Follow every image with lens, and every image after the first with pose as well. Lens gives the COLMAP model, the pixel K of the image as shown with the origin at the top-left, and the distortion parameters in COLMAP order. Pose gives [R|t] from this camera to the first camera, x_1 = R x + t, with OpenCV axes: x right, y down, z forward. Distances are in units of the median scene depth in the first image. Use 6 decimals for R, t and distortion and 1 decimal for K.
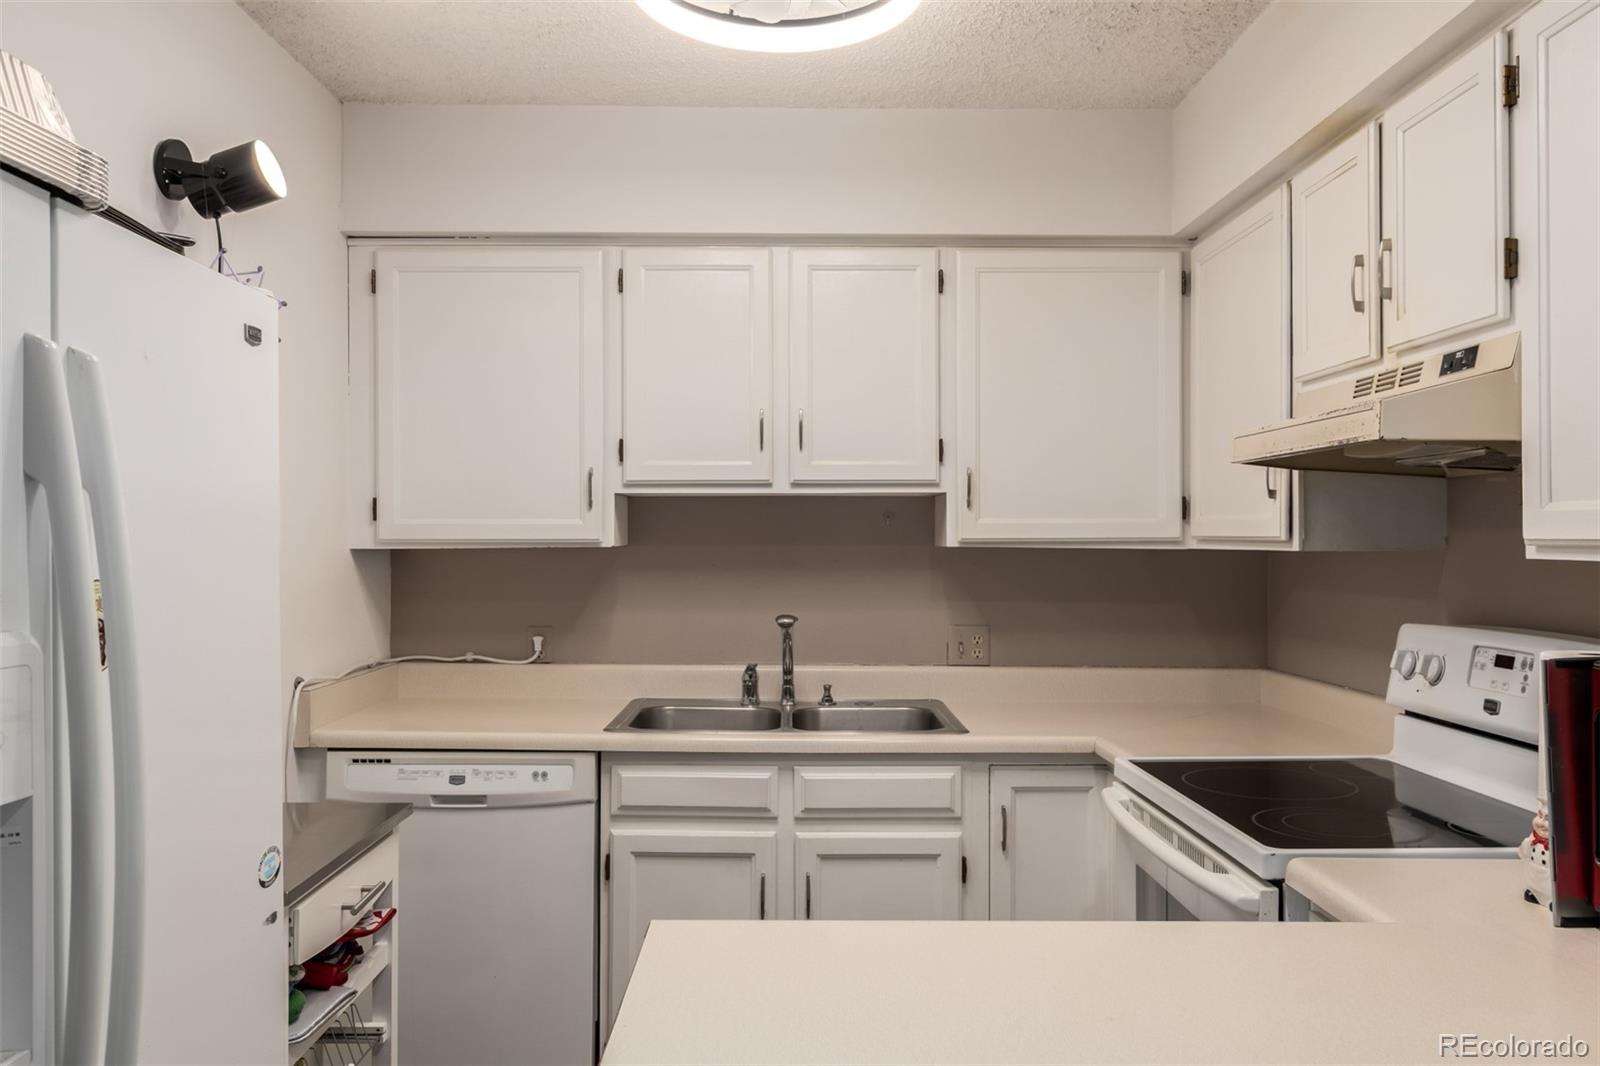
lens RADIAL K [[1203.9, 0, 801.2], [0, 1203.9, 530.1], [0, 0, 1]] dist [-0.007551, 0.005795]
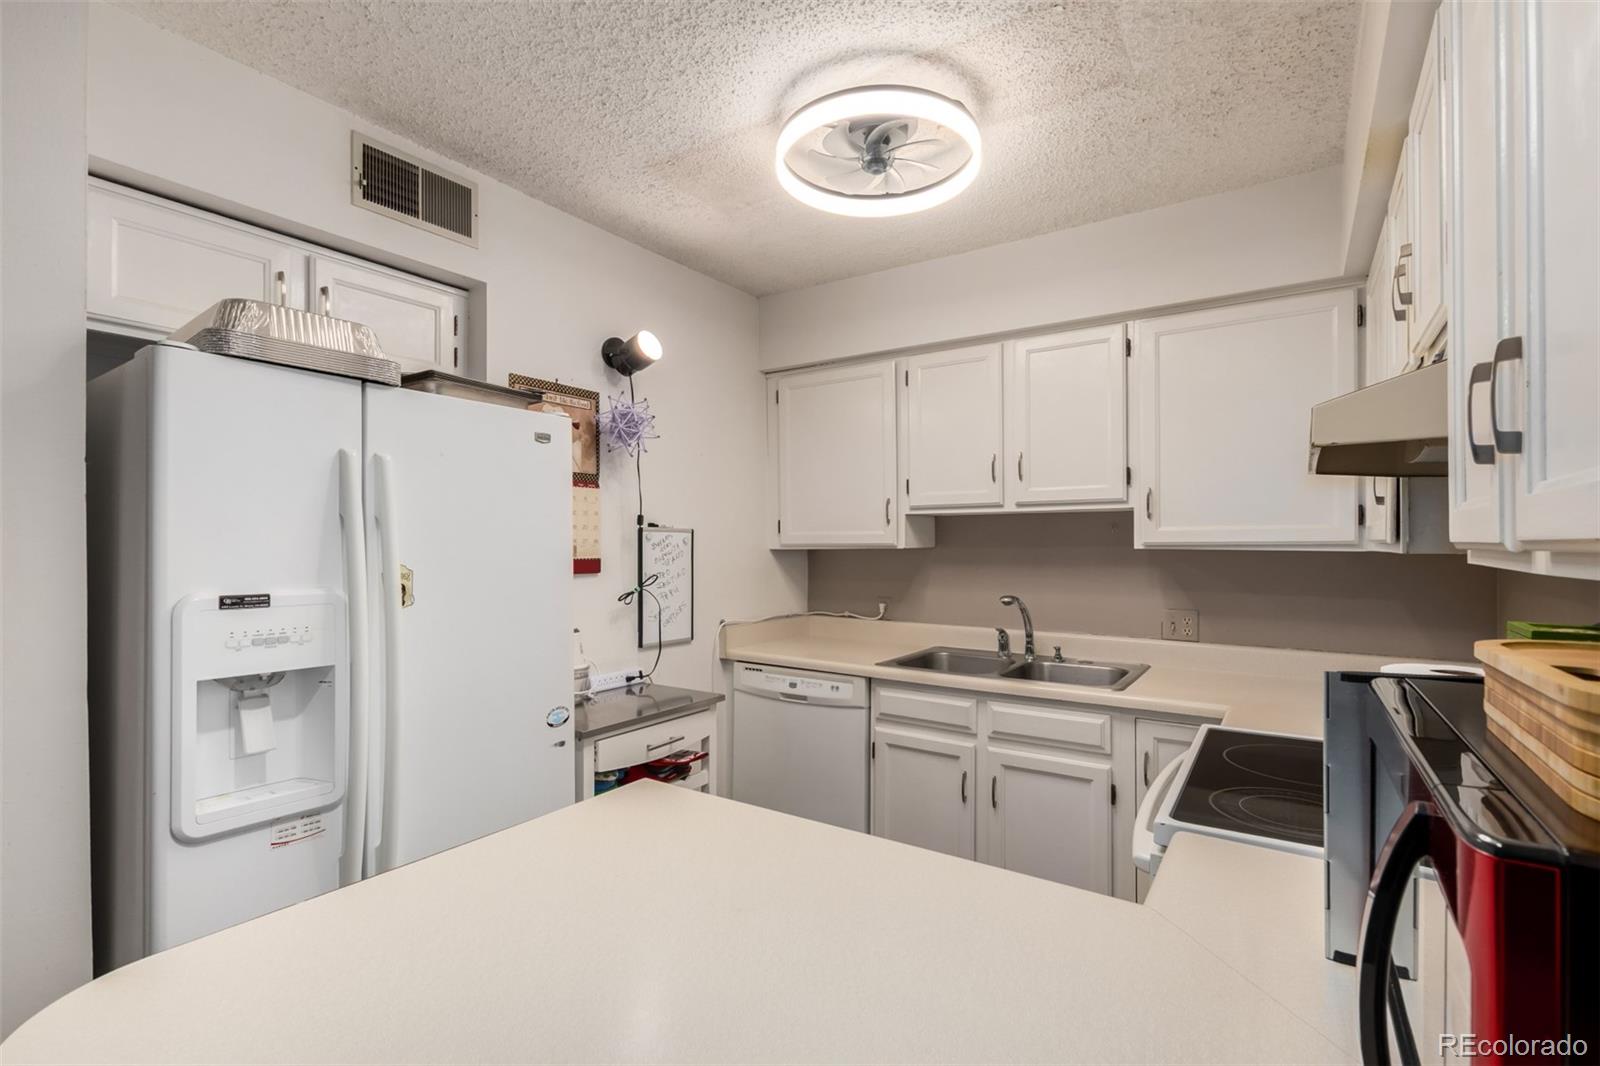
lens RADIAL K [[731.3, 0, 799.4], [0, 731.3, 543.5], [0, 0, 1]] dist [0.003049, -0.000512]
pose [[0.826981, -0.002310, -0.562225, 0.272754], [0.006920, 0.999958, 0.006070, 0.000706], [0.562187, -0.008911, 0.826962, 0.134663]]
